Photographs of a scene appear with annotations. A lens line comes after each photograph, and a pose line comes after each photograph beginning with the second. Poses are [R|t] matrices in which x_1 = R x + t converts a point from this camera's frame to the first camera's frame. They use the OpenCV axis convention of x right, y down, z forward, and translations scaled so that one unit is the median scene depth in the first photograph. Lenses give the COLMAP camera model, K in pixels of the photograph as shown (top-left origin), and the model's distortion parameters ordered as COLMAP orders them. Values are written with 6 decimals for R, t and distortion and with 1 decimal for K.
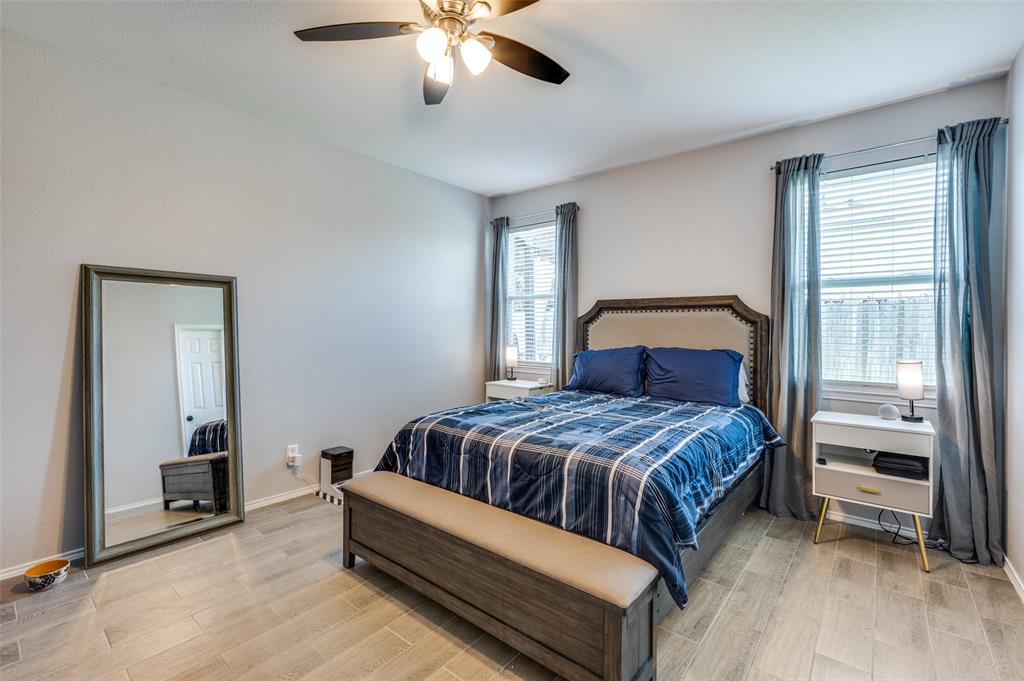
lens RADIAL K [[455.1, 0, 511.4], [0, 455.1, 331.8], [0, 0, 1]] dist [-0.012411, 0.000081]
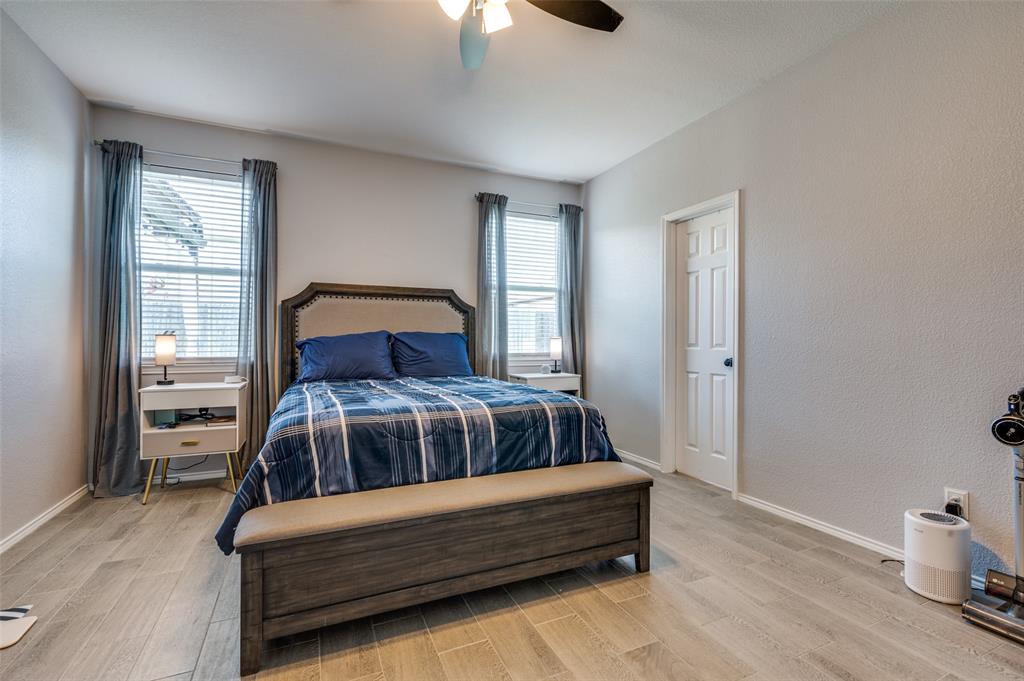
lens RADIAL K [[454.7, 0, 512.0], [0, 454.7, 340.5], [0, 0, 1]] dist [-0.001638, -0.000098]
pose [[0.444825, -0.004903, 0.895604, -0.706989], [-0.000021, 0.999985, 0.005485, 0.065309], [-0.895618, -0.002459, 0.444818, 0.390430]]
